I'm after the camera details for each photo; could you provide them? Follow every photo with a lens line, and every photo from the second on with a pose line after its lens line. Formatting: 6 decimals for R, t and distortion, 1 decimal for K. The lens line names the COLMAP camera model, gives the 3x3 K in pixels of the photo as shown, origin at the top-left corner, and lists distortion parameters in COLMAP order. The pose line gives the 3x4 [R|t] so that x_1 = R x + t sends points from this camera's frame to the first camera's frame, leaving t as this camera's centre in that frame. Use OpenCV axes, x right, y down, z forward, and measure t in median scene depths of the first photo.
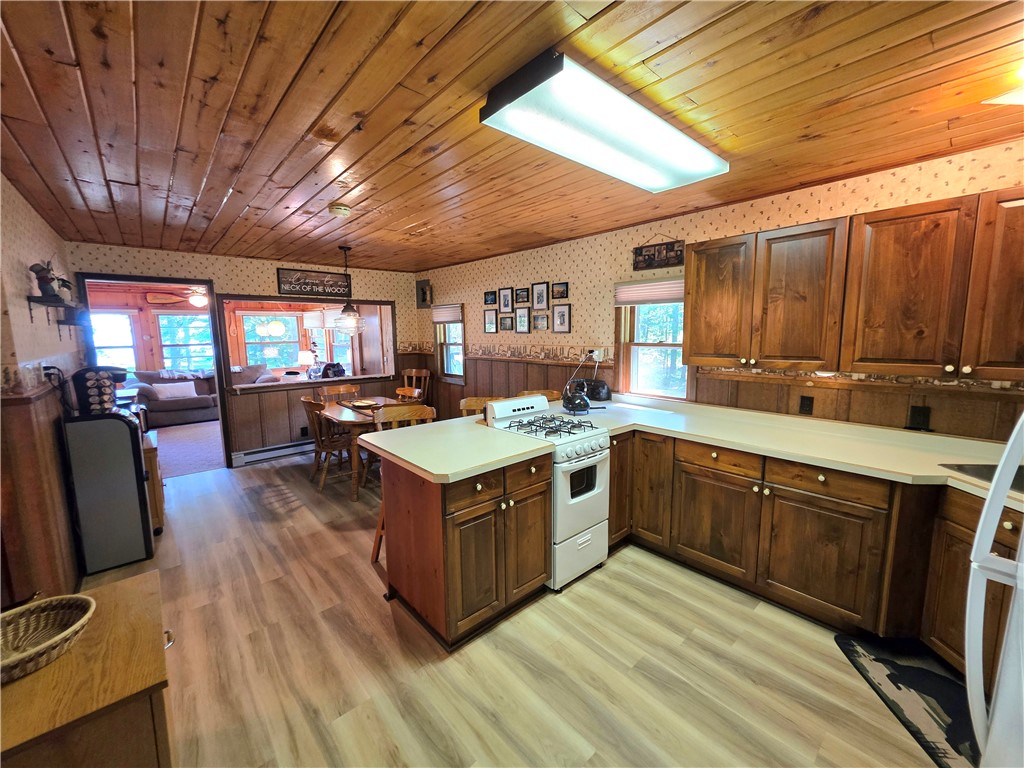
lens RADIAL K [[409.0, 0, 510.8], [0, 409.0, 383.4], [0, 0, 1]] dist [0.002191, -0.000417]
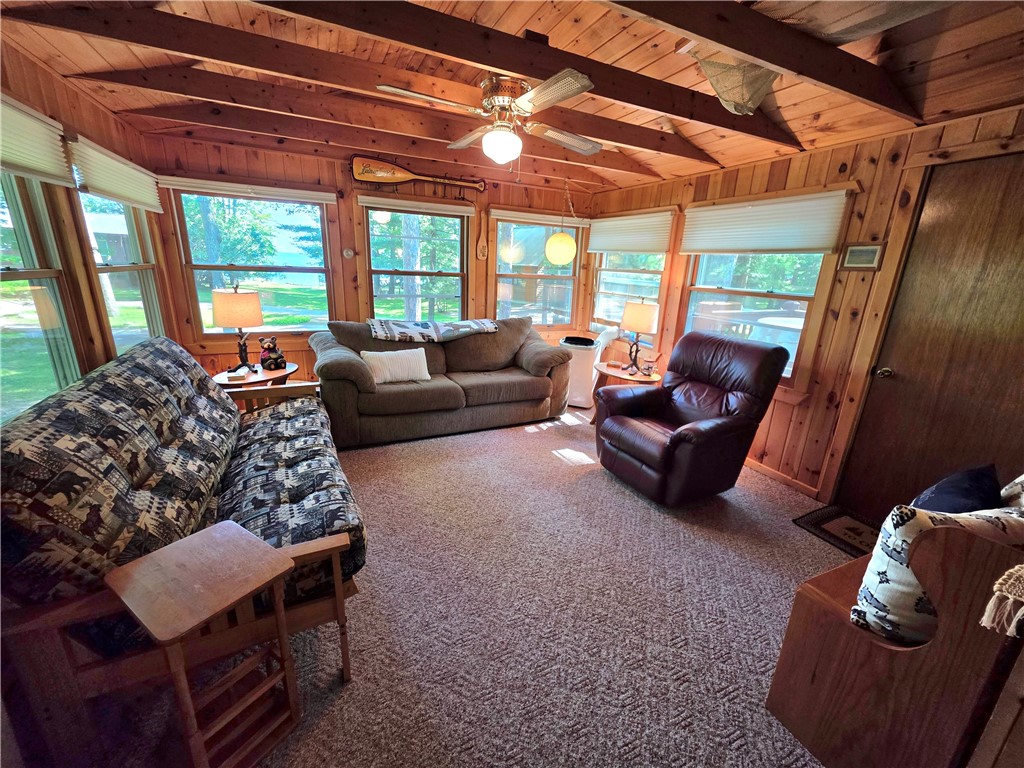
lens RADIAL K [[409.5, 0, 512.8], [0, 409.5, 383.3], [0, 0, 1]] dist [0.002378, -0.000128]
pose [[0.958696, 0.126089, -0.254957, -0.921196], [-0.089020, 0.984352, 0.152076, -0.083112], [0.270143, -0.123098, 0.954919, 0.930996]]
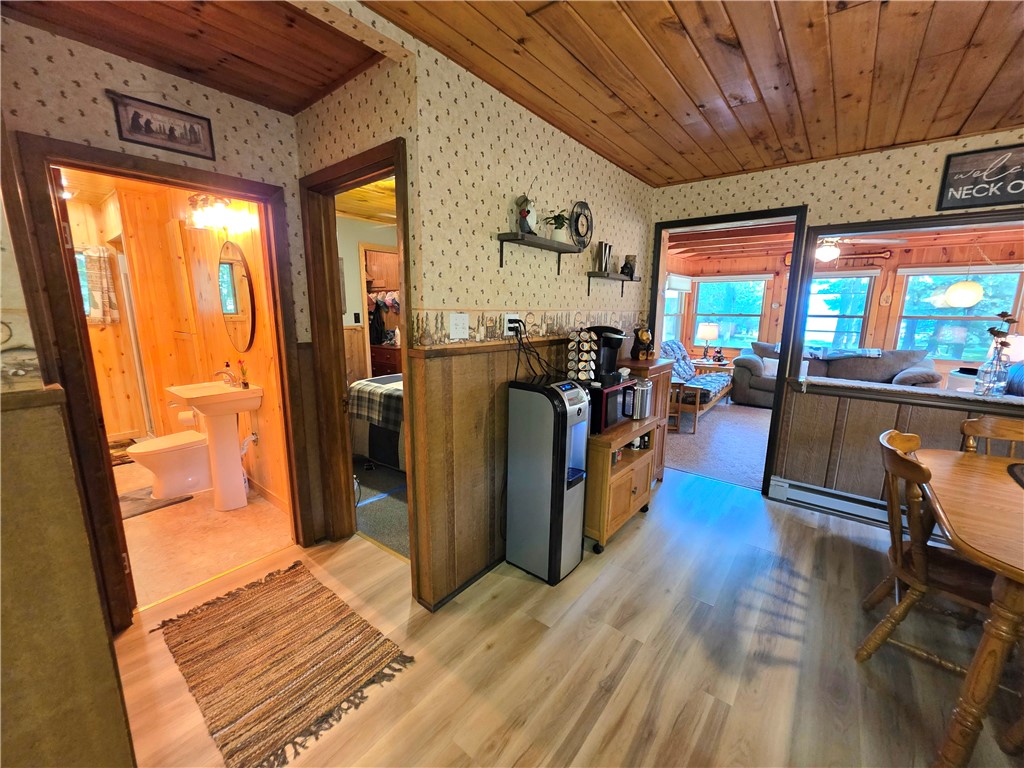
lens RADIAL K [[409.5, 0, 512.8], [0, 409.5, 383.3], [0, 0, 1]] dist [0.002378, -0.000128]
pose [[0.173418, 0.194280, -0.965495, -0.154623], [-0.139906, 0.975267, 0.171117, -0.033138], [0.974860, 0.105404, 0.196310, 0.480482]]
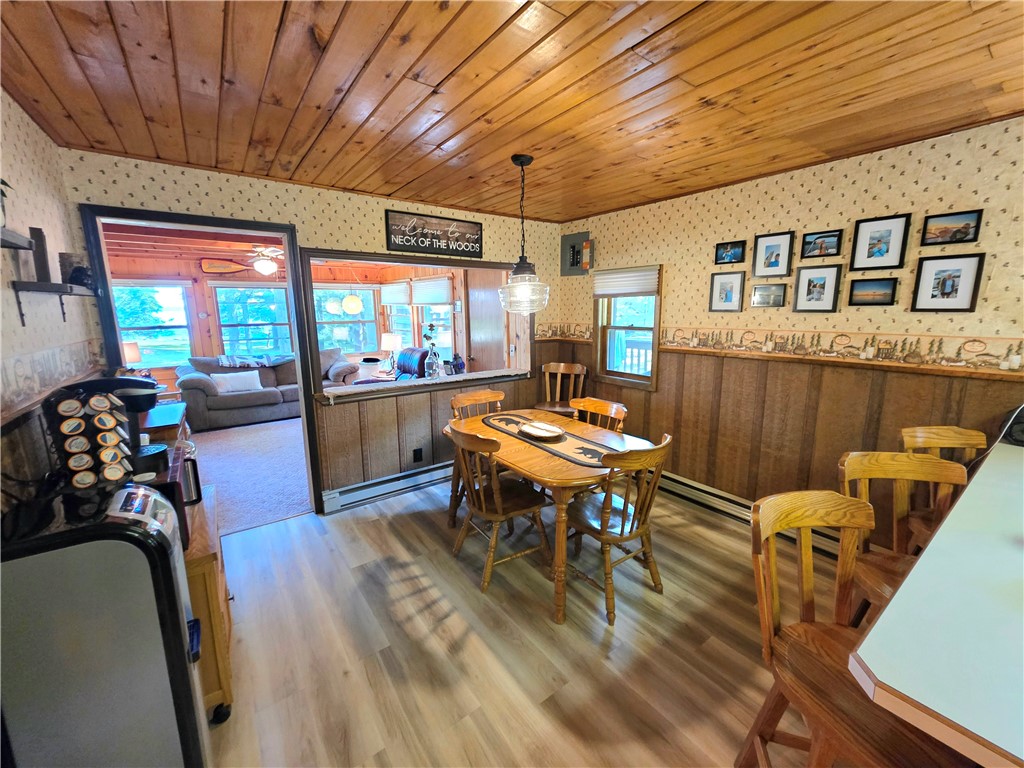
lens RADIAL K [[410.7, 0, 516.8], [0, 410.7, 380.1], [0, 0, 1]] dist [0.001471, 0.000210]
pose [[0.996549, 0.016876, -0.081278, -0.342158], [-0.013274, 0.998914, 0.044652, -0.049102], [0.081943, -0.043419, 0.995691, 0.399581]]
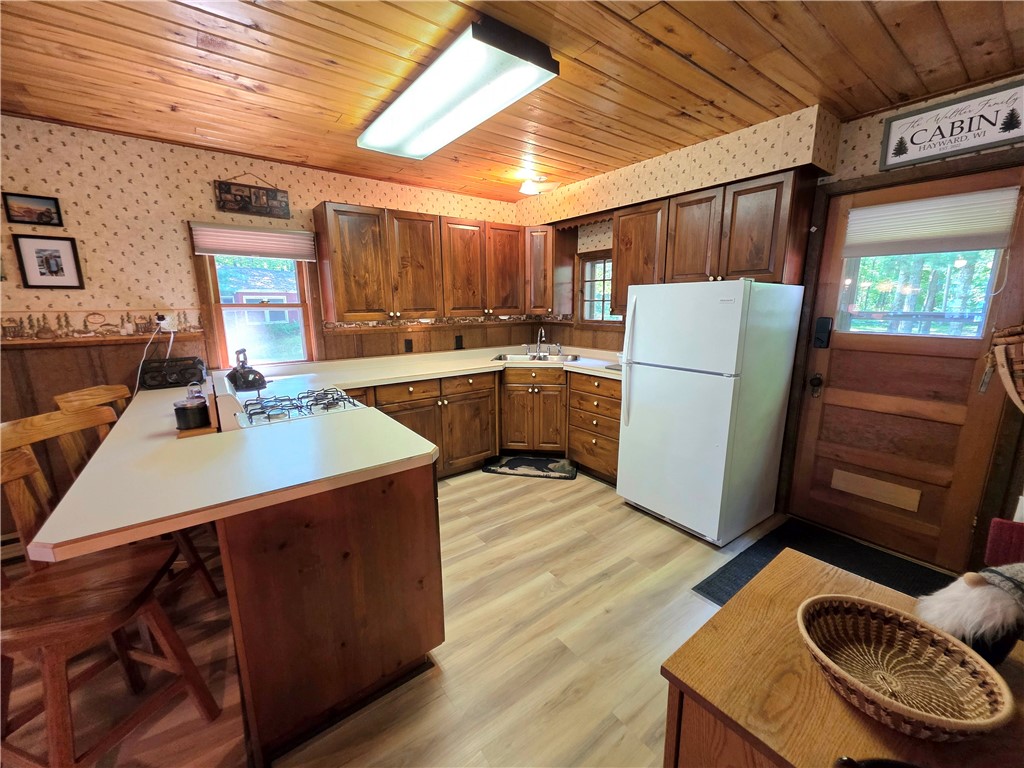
lens RADIAL K [[409.5, 0, 512.8], [0, 409.5, 383.3], [0, 0, 1]] dist [0.002378, -0.000128]
pose [[0.071092, -0.182879, 0.980562, -0.381140], [0.133917, 0.975899, 0.172301, -0.008378], [-0.988439, 0.119065, 0.093869, 0.312732]]
